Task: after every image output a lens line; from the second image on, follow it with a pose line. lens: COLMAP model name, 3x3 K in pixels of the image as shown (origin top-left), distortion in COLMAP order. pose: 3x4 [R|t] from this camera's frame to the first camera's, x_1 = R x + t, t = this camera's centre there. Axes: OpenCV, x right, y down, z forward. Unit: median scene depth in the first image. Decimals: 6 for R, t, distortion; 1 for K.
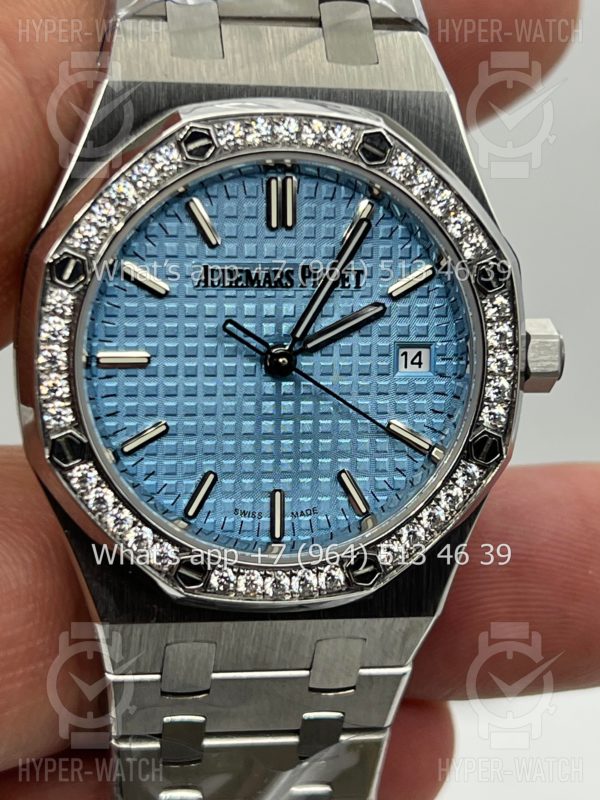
lens RADIAL K [[1925.7, 0, 299.2], [0, 1925.7, 399.6], [0, 0, 1]] dist [0.215451, 0.000000]
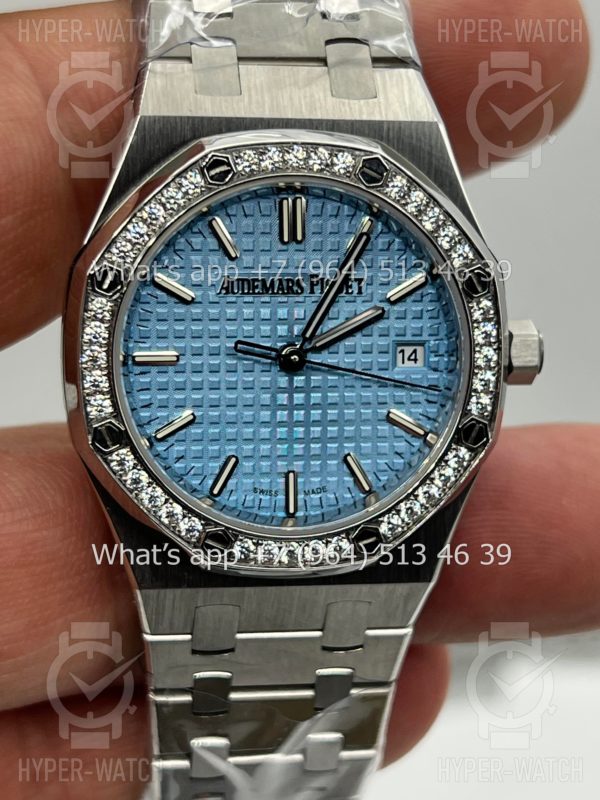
lens RADIAL K [[1925.7, 0, 300.8], [0, 1925.7, 404.7], [0, 0, 1]] dist [0.215451, 0.000000]
pose [[0.999700, -0.008384, -0.023013, 0.021081], [0.008313, 0.999960, -0.003193, 0.011159], [0.023039, 0.003001, 0.999730, -0.143023]]
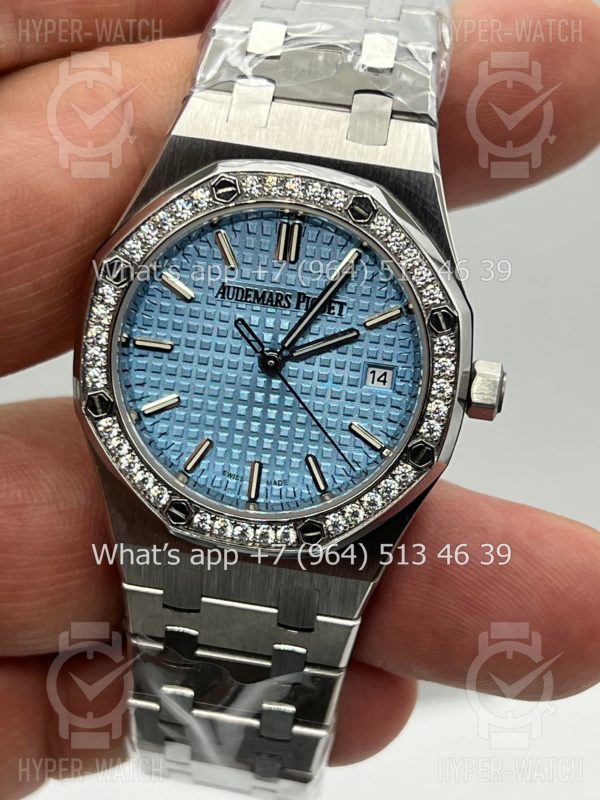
lens RADIAL K [[1925.7, 0, 302.4], [0, 1925.7, 398.0], [0, 0, 1]] dist [0.215451, 0.000000]
pose [[0.960371, 0.146006, -0.237423, 0.319754], [-0.150878, 0.988549, -0.002381, 0.003257], [0.234357, 0.038108, 0.971403, -0.252210]]
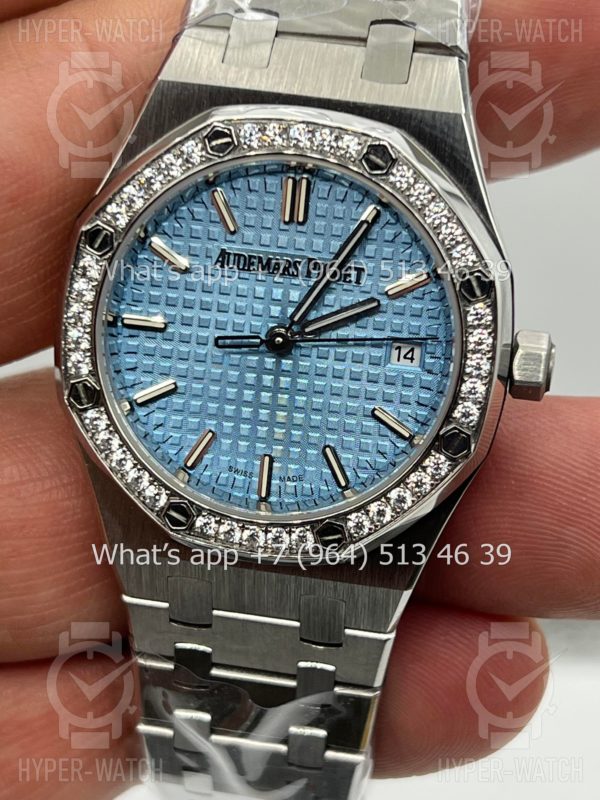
lens RADIAL K [[1925.7, 0, 299.9], [0, 1925.7, 398.3], [0, 0, 1]] dist [0.215451, 0.000000]
pose [[0.948441, 0.125846, -0.290899, 0.329710], [-0.124816, 0.991932, 0.022171, -0.012920], [0.291343, 0.015281, 0.956497, -0.068073]]
